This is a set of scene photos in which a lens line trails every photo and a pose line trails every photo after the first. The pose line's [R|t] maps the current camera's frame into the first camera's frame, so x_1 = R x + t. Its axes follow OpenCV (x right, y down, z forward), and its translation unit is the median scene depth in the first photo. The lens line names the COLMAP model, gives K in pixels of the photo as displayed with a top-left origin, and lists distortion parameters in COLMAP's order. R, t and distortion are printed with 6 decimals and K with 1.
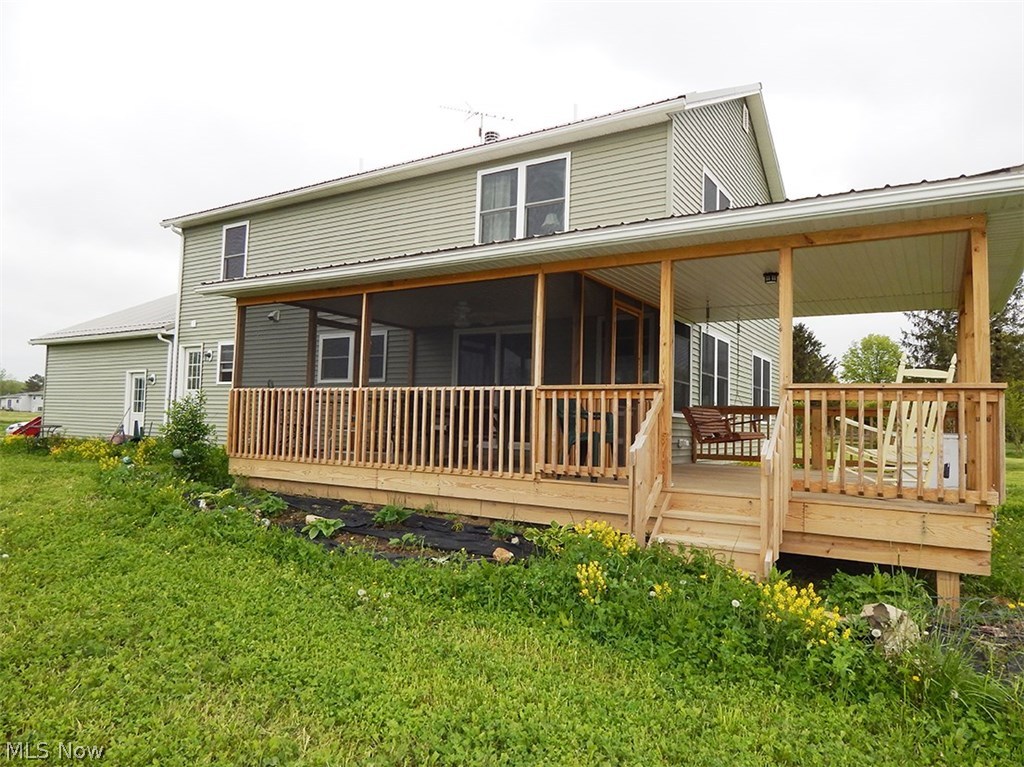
lens RADIAL K [[675.9, 0, 512.0], [0, 675.9, 383.5], [0, 0, 1]] dist [0.004827, 0.000509]
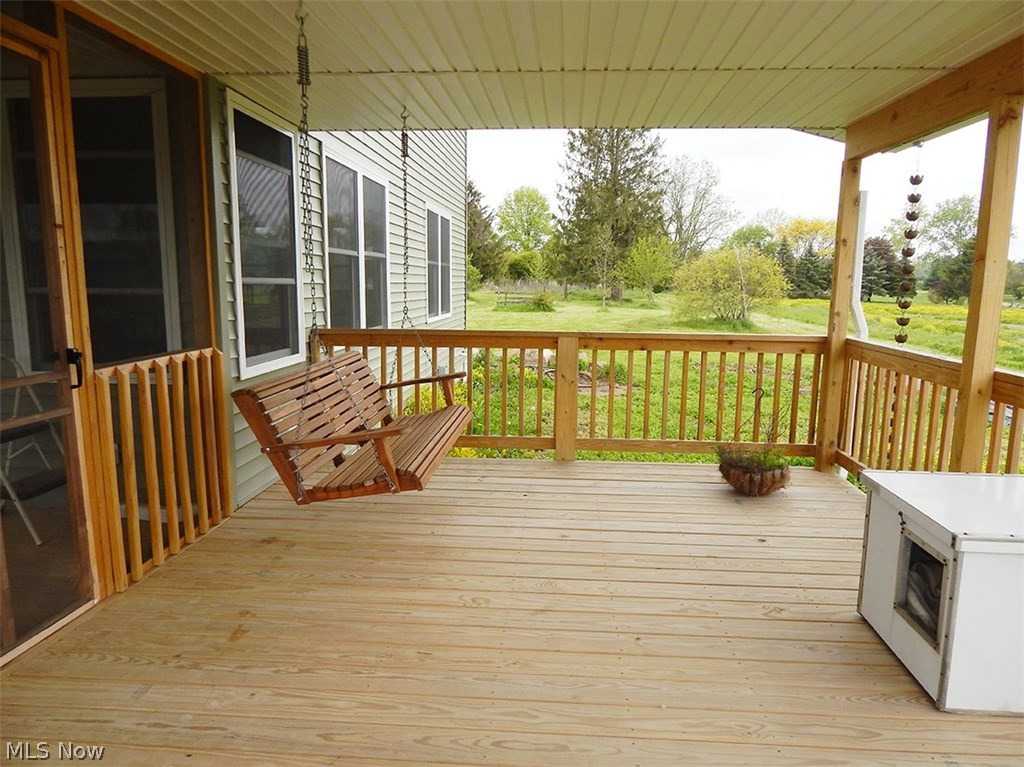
lens RADIAL K [[675.9, 0, 512.0], [0, 675.9, 383.5], [0, 0, 1]] dist [0.004827, 0.000509]
pose [[0.886208, -0.092461, 0.453967, 0.061397], [-0.009542, 0.976032, 0.217419, -0.009787], [-0.463189, -0.197010, 0.864085, 0.186856]]
